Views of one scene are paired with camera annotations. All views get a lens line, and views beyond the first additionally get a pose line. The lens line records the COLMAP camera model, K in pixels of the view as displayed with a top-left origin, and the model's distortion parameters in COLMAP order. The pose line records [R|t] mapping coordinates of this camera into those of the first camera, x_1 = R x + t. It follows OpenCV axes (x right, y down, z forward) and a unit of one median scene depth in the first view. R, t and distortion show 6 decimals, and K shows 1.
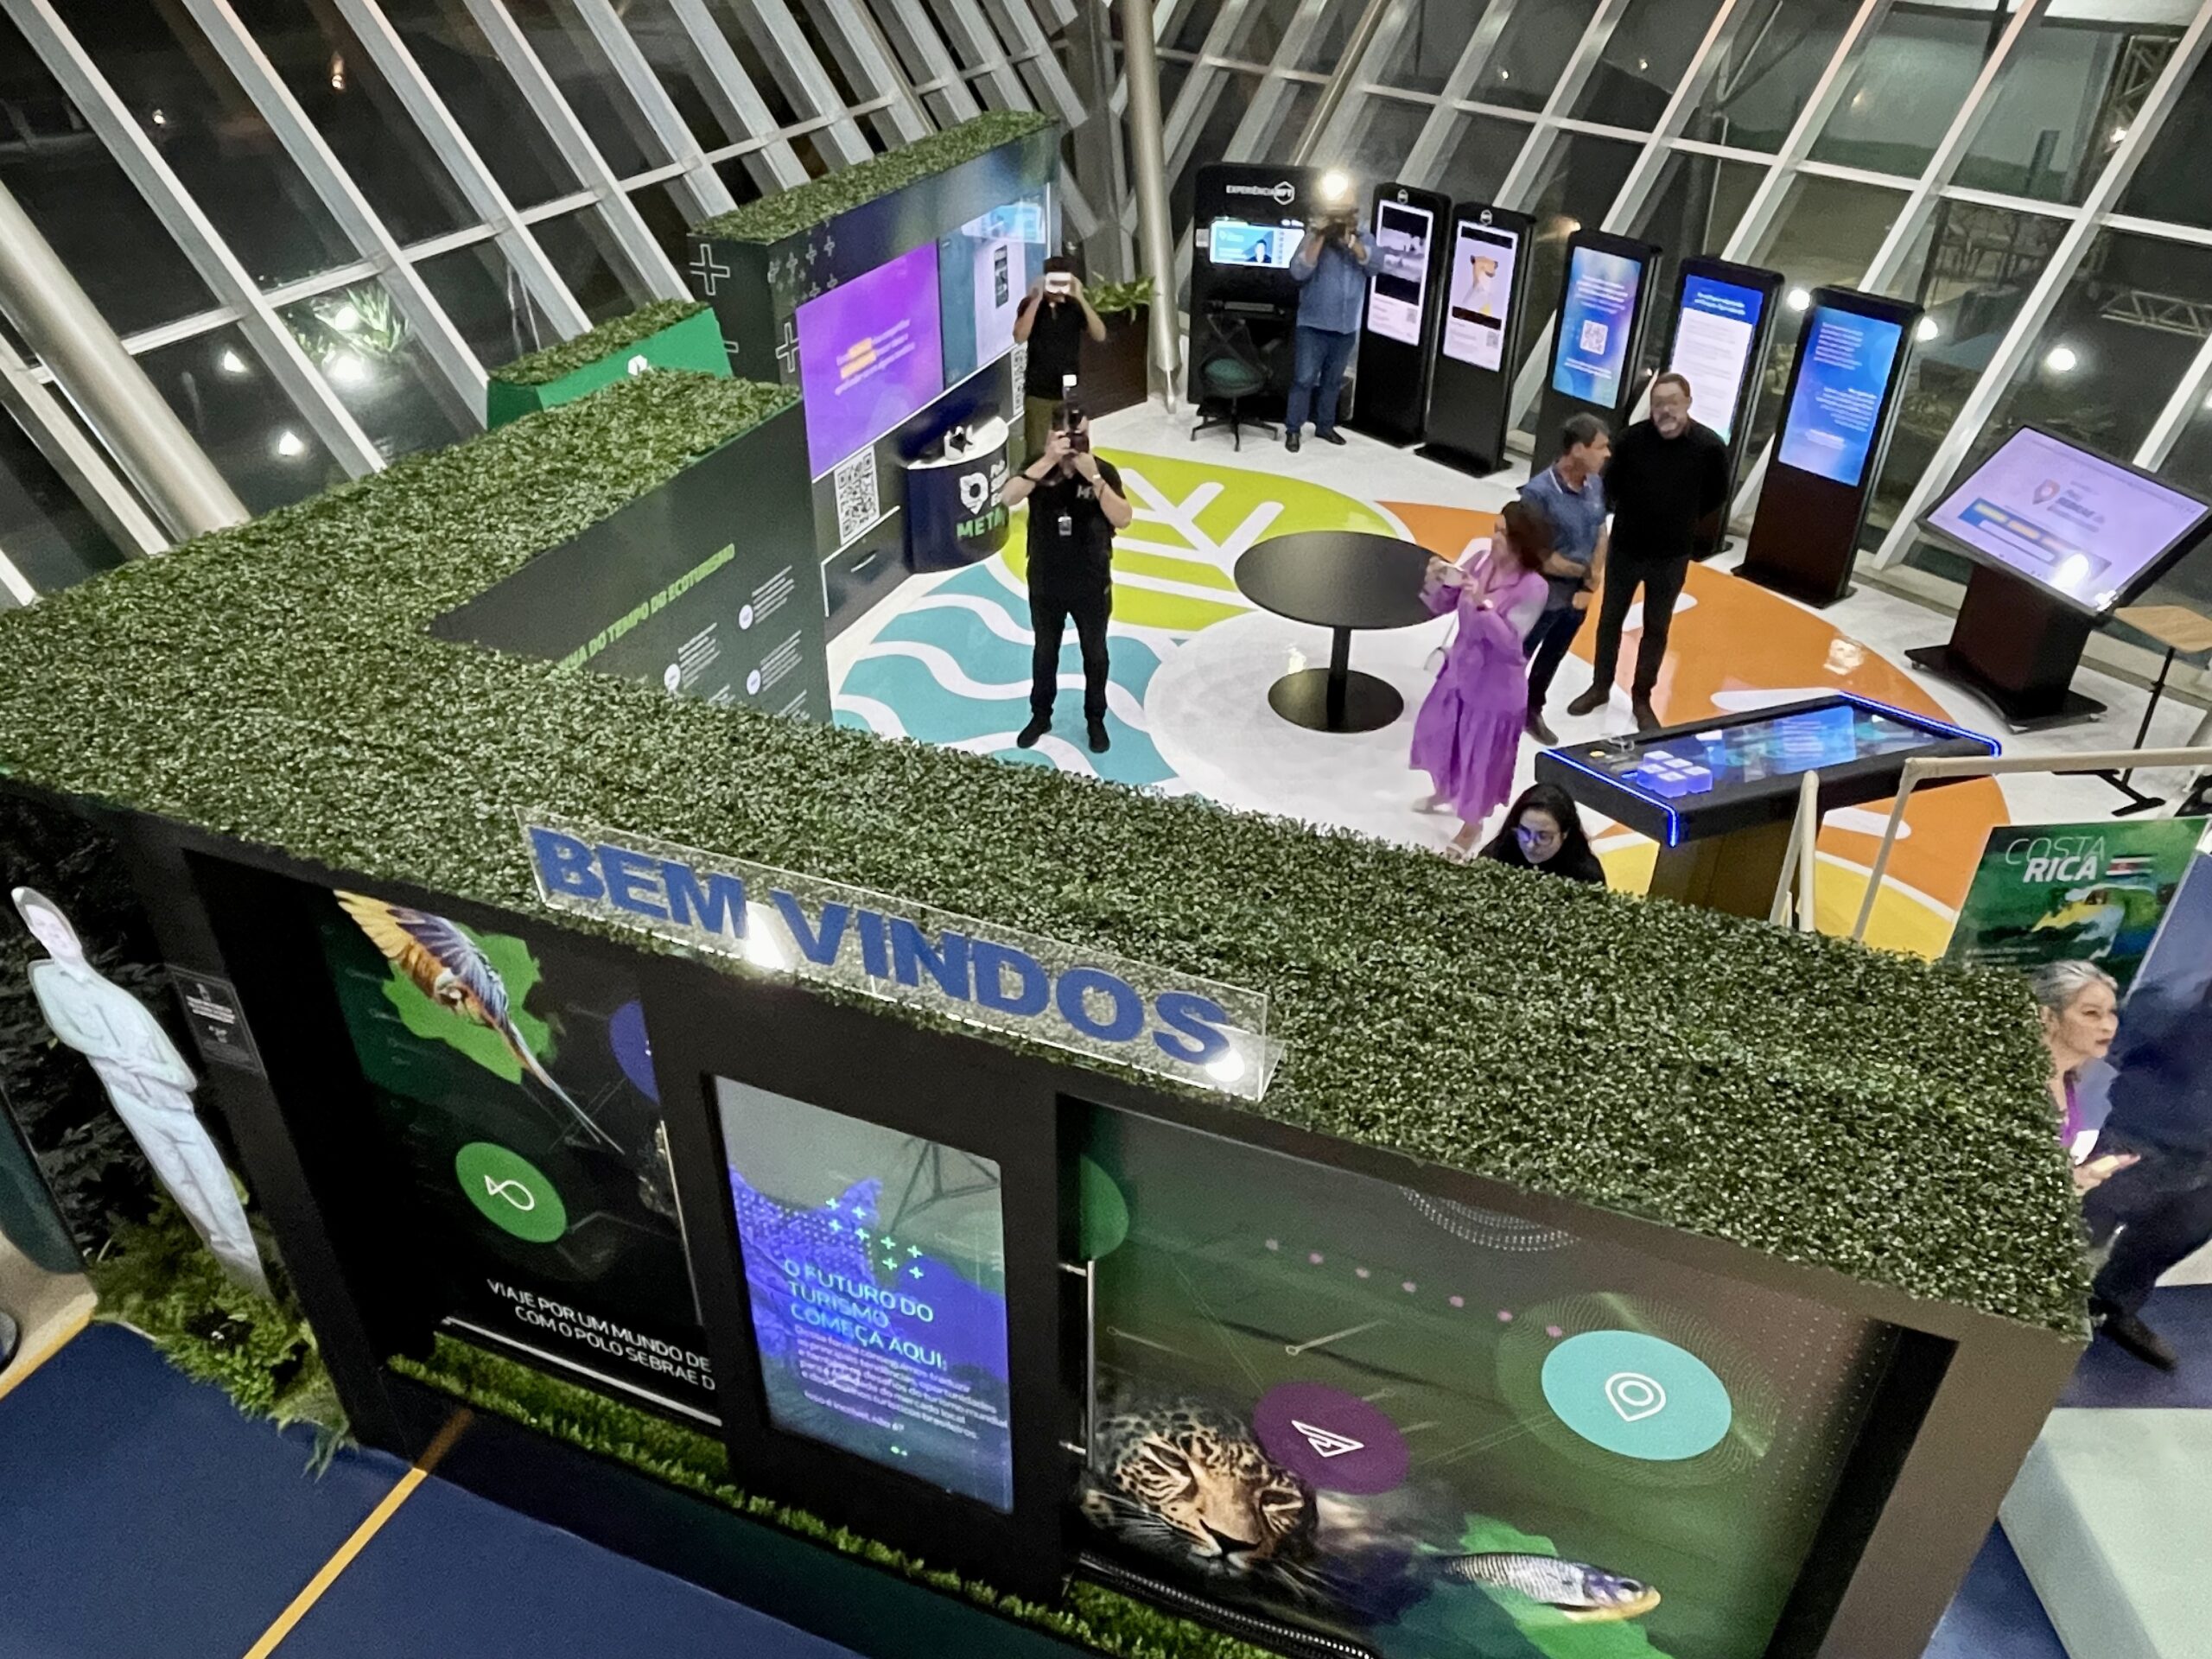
lens RADIAL K [[1617.1, 0, 1105.8], [0, 1617.1, 829.7], [0, 0, 1]] dist [0.000641, 0.000111]
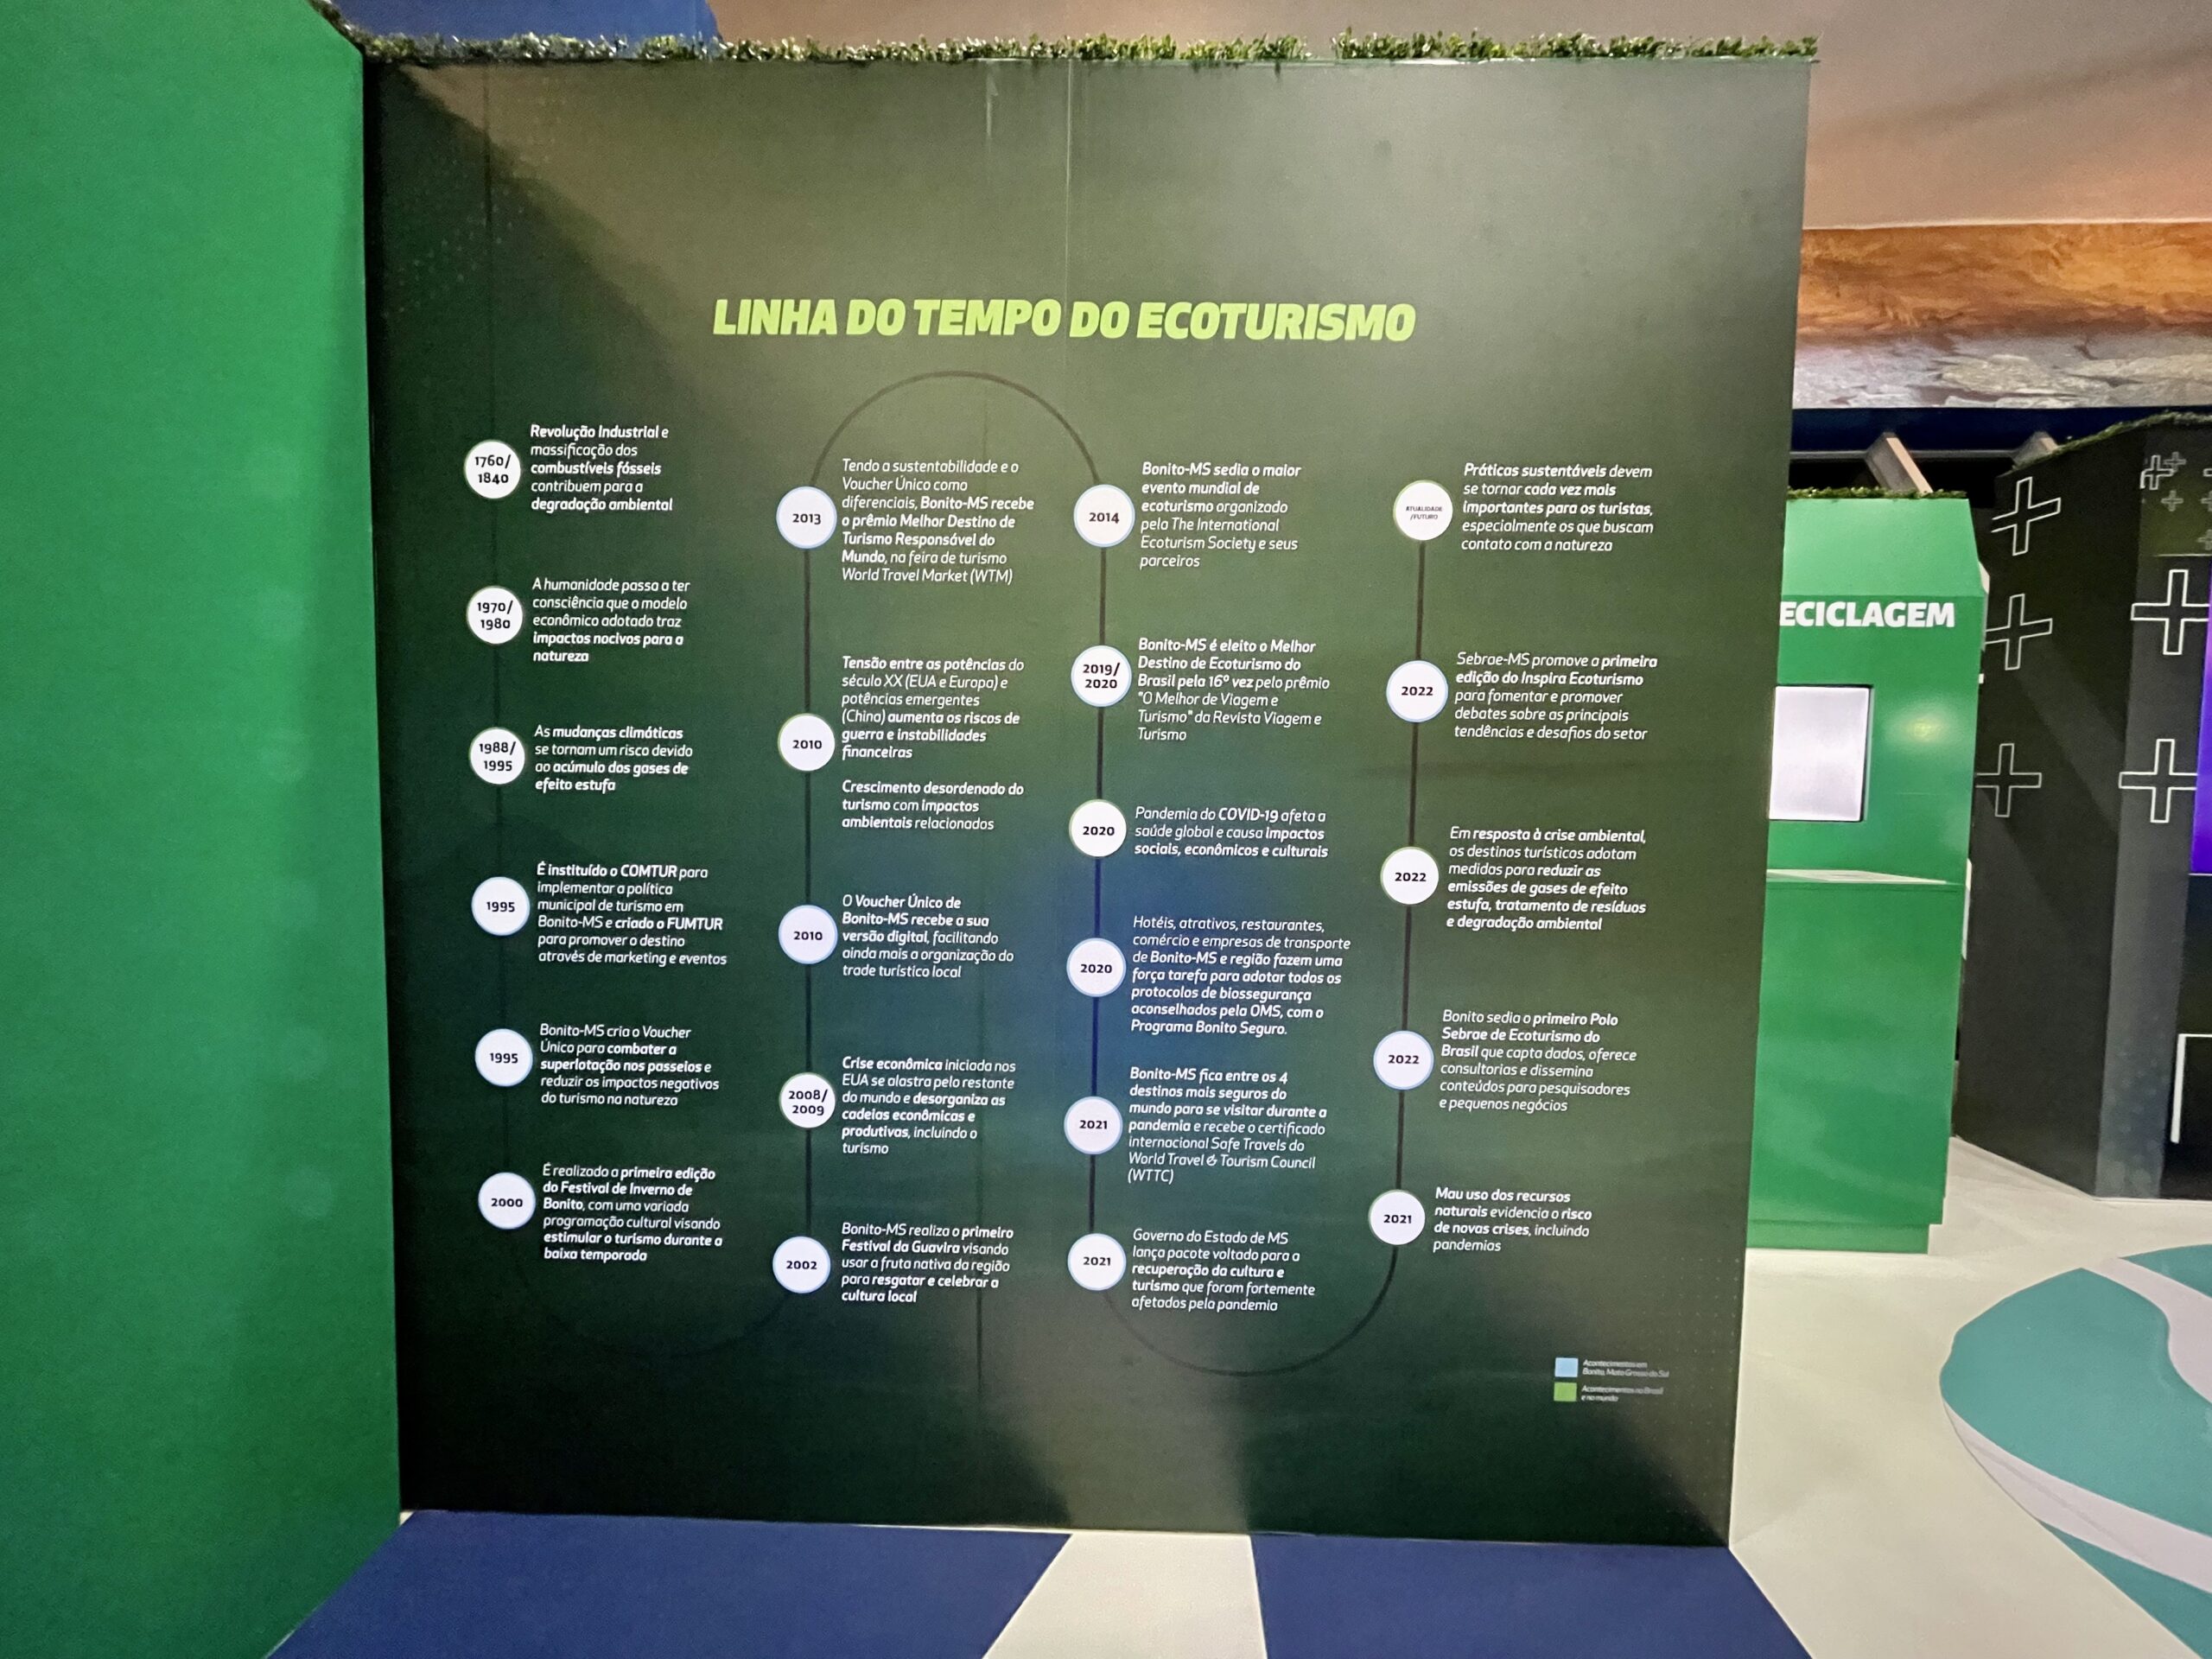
lens RADIAL K [[887.1, 0, 1103.5], [0, 887.1, 816.1], [0, 0, 1]] dist [0.000850, 0.000111]
pose [[0.332186, 0.040758, -0.942333, -0.039449], [-0.535026, 0.830927, -0.152665, 0.010435], [0.776788, 0.554886, 0.297829, 1.016906]]
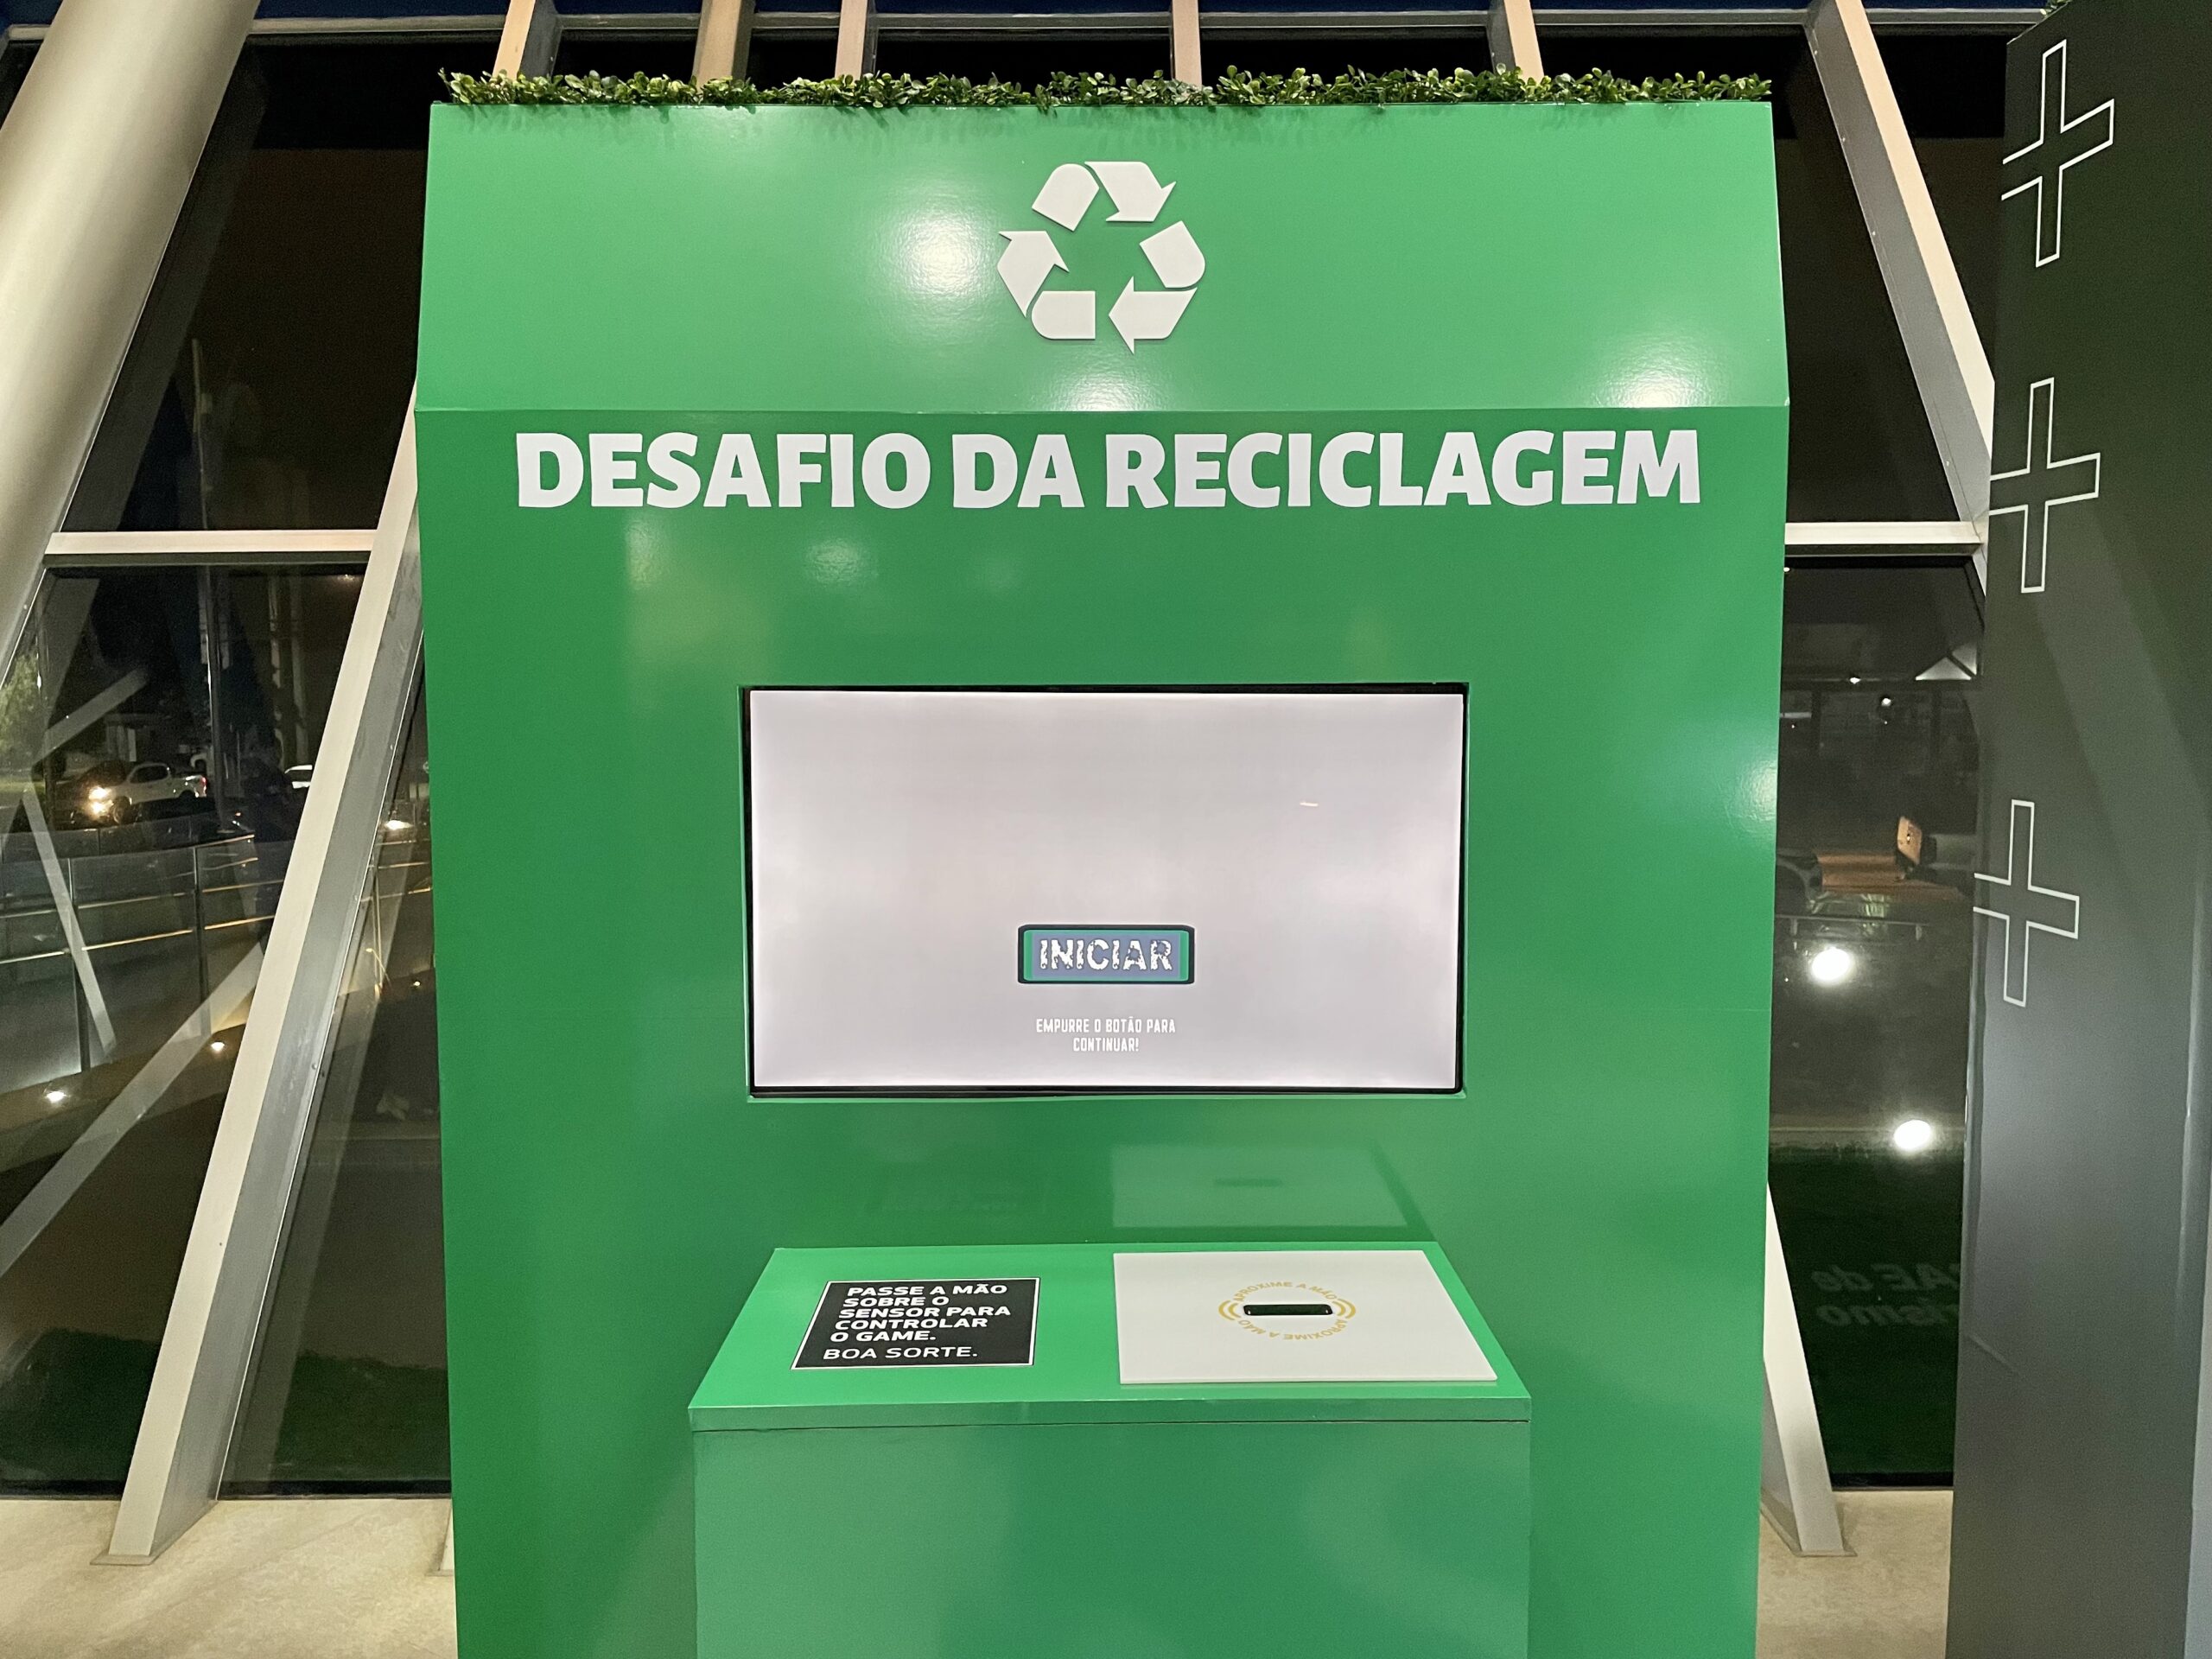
lens RADIAL K [[1674.3, 0, 1109.4], [0, 1674.3, 836.9], [0, 0, 1]] dist [0.005037, -0.002754]
pose [[0.382524, 0.082808, -0.920227, -0.105993], [-0.505694, 0.852319, -0.133512, -0.255948], [0.773271, 0.516425, 0.367908, 1.306027]]
